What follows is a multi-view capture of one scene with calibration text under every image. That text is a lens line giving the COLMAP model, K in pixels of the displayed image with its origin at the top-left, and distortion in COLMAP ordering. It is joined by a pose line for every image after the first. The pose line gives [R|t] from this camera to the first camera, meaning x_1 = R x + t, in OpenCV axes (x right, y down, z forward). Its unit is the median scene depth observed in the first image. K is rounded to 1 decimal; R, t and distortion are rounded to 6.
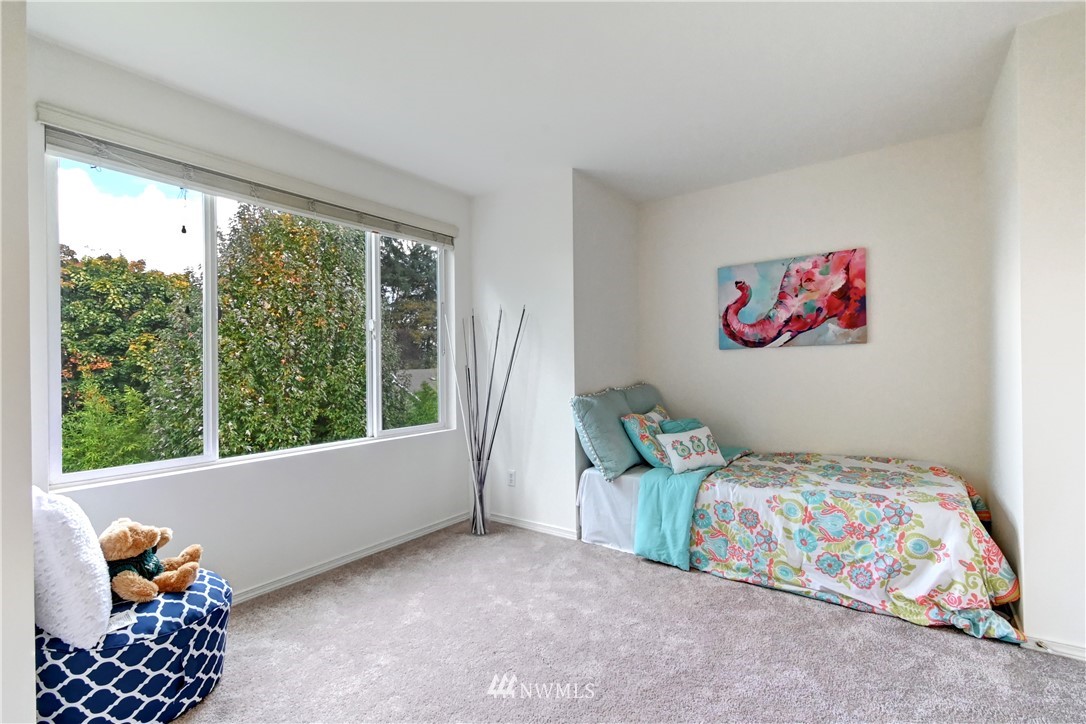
lens RADIAL K [[490.1, 0, 545.5], [0, 490.1, 362.9], [0, 0, 1]] dist [0.001530, -0.000664]
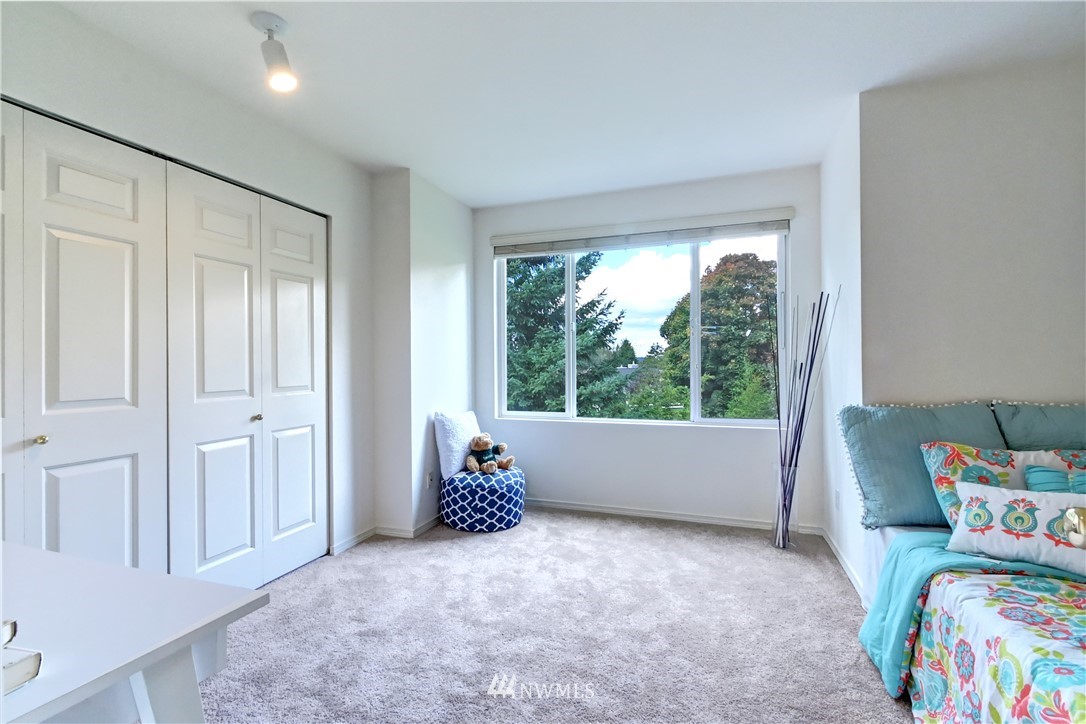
lens RADIAL K [[490.1, 0, 545.2], [0, 490.1, 355.9], [0, 0, 1]] dist [0.001530, -0.000664]
pose [[0.294716, 0.007272, -0.955557, 0.840383], [0.005384, 0.999943, 0.009270, -0.019475], [0.955570, -0.007876, 0.294660, 0.442928]]
